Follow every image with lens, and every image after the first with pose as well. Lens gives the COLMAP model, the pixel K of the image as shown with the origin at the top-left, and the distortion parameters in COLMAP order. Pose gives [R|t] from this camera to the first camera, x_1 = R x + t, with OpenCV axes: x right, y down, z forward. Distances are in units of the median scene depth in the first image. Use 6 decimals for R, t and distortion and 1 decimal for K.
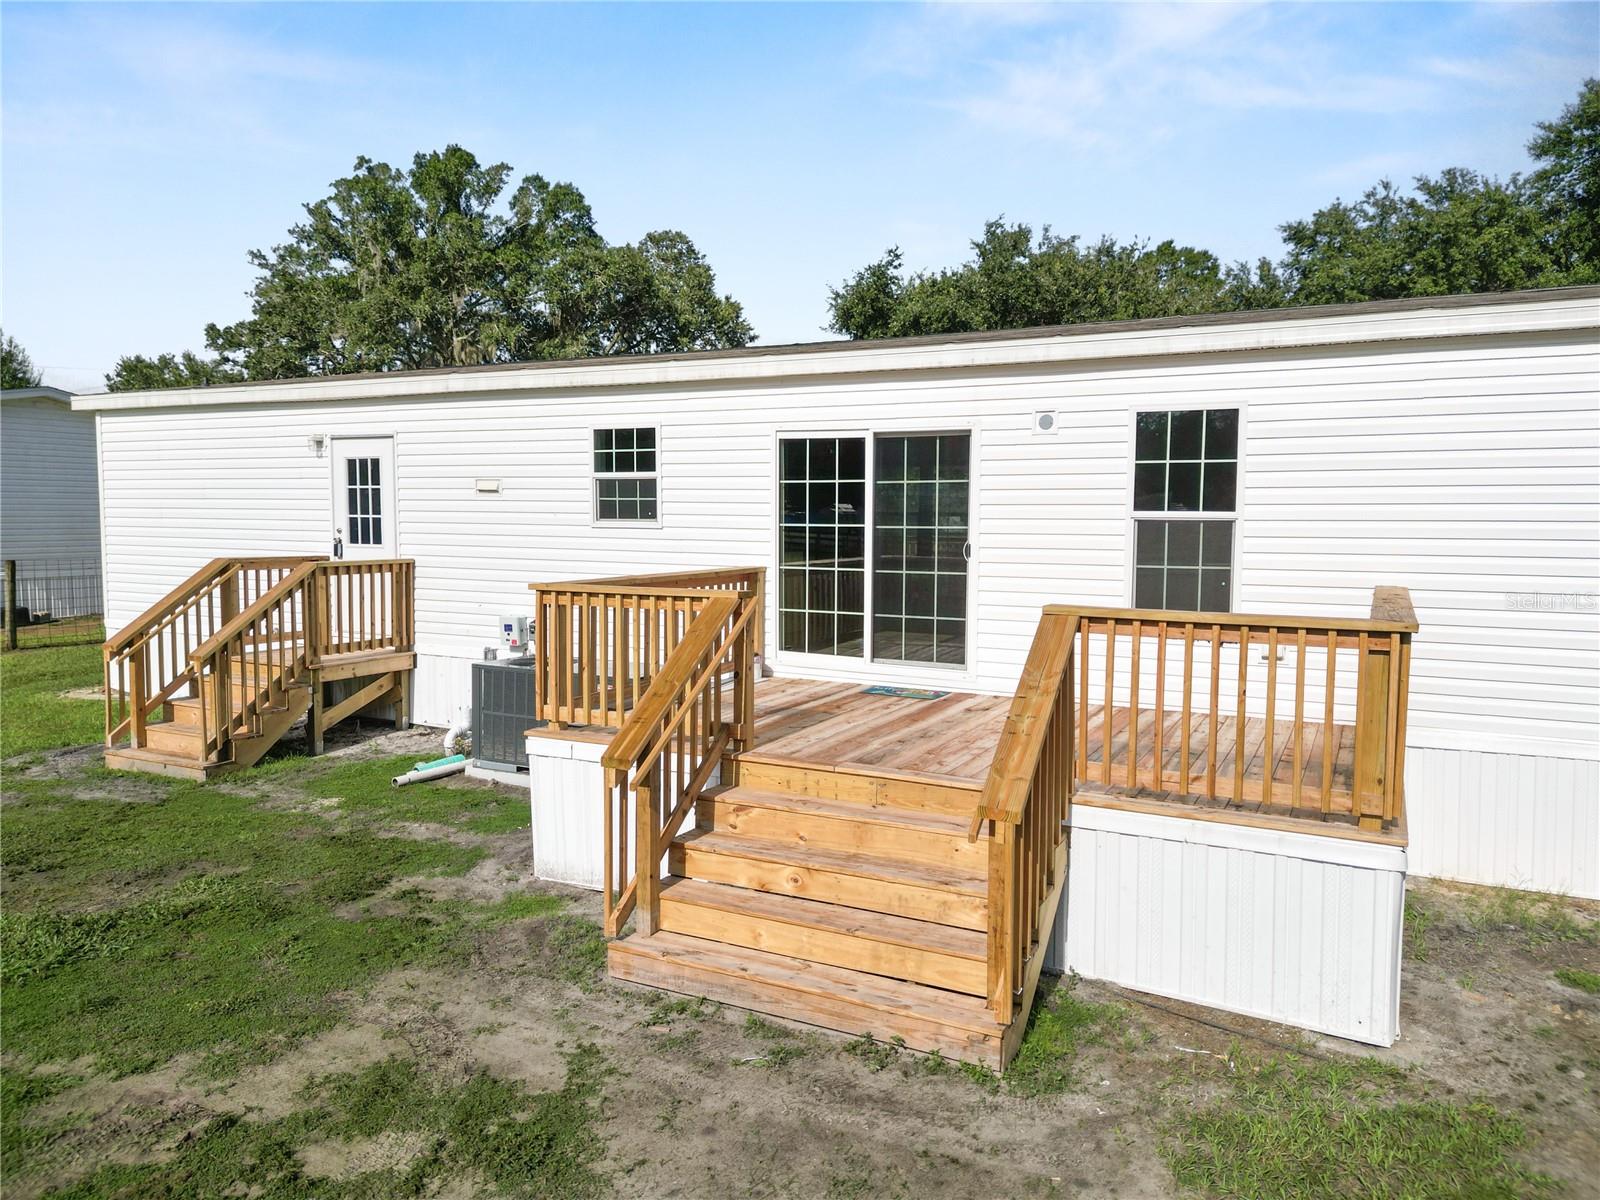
lens RADIAL K [[1125.8, 0, 800.0], [0, 1125.8, 600.0], [0, 0, 1]] dist [0.065629, -0.060569]
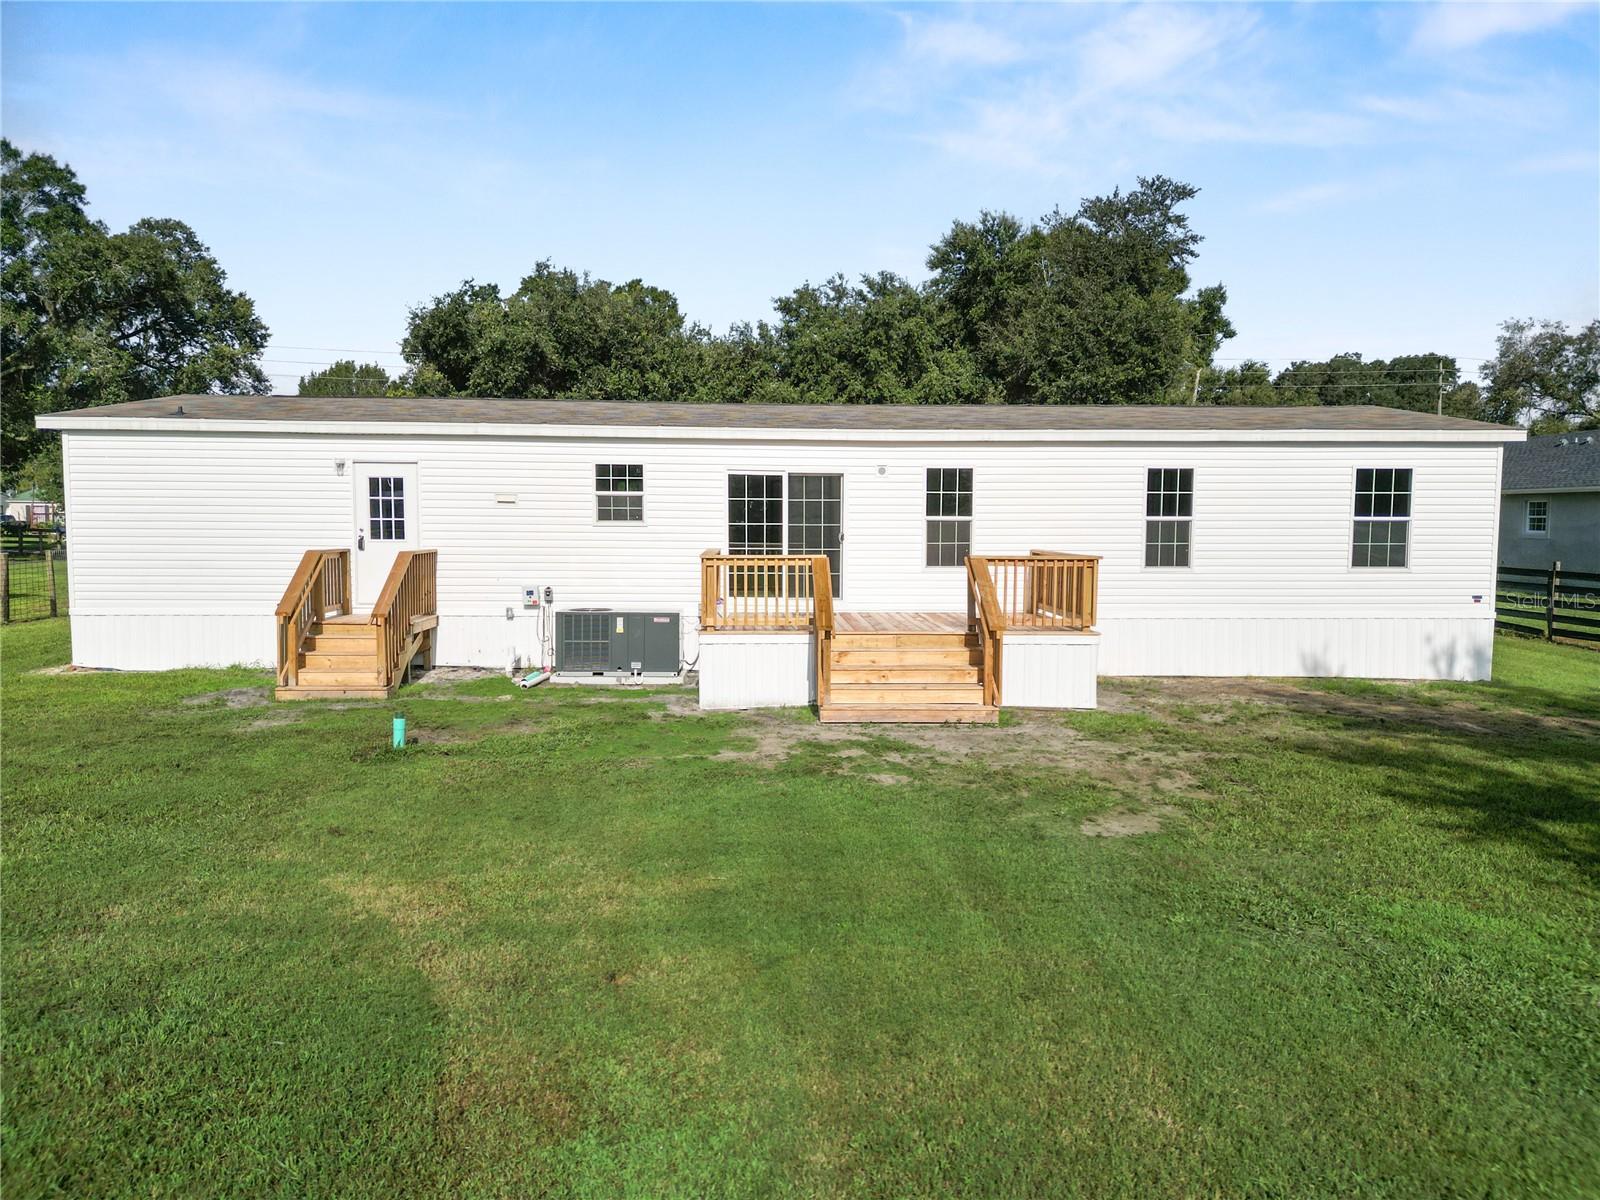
lens RADIAL K [[1125.8, 0, 800.0], [0, 1125.8, 600.0], [0, 0, 1]] dist [0.065629, -0.060569]
pose [[0.869909, -0.037333, 0.491798, -0.637608], [0.037506, 0.999251, 0.009512, 0.031180], [-0.491785, 0.010170, 0.870657, -0.459655]]
